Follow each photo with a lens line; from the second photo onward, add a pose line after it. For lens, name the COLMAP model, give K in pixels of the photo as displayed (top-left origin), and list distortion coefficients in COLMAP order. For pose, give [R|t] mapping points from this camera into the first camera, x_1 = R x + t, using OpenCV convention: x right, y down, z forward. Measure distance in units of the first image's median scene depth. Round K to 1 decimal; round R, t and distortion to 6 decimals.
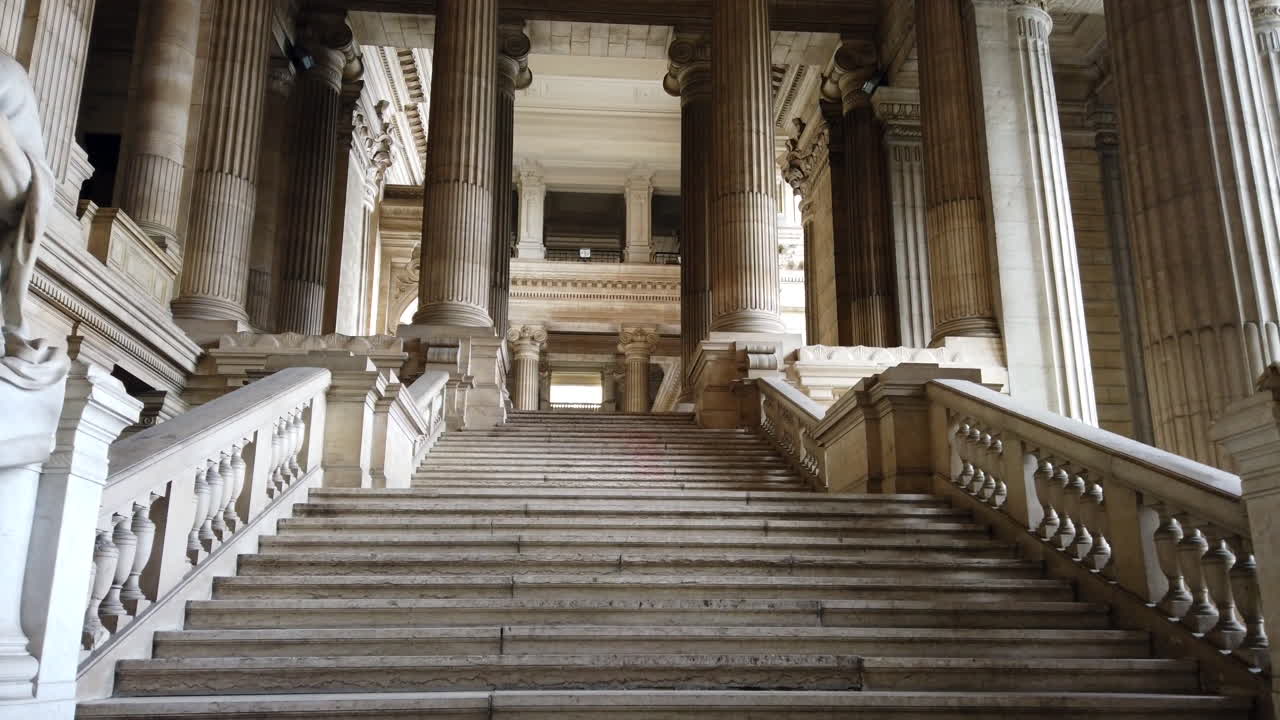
lens RADIAL K [[1033.4, 0, 640.0], [0, 1033.4, 360.0], [0, 0, 1]] dist [0.003166, 0.000012]
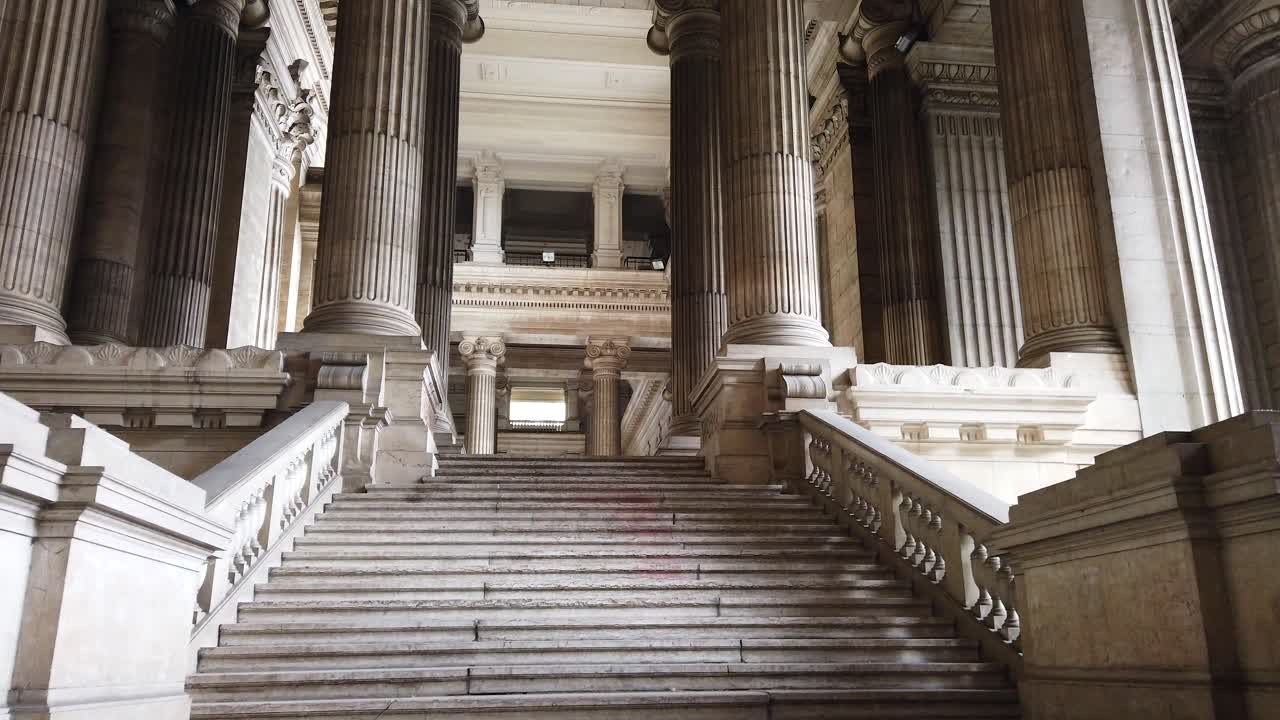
lens RADIAL K [[1038.2, 0, 682.7], [0, 1038.2, 356.3], [0, 0, 1]] dist [0.008389, 0.000591]
pose [[0.997037, 0.002472, 0.076880, -0.016795], [-0.001192, 0.999860, -0.016697, -0.006478], [-0.076911, 0.016556, 0.996901, 0.264711]]
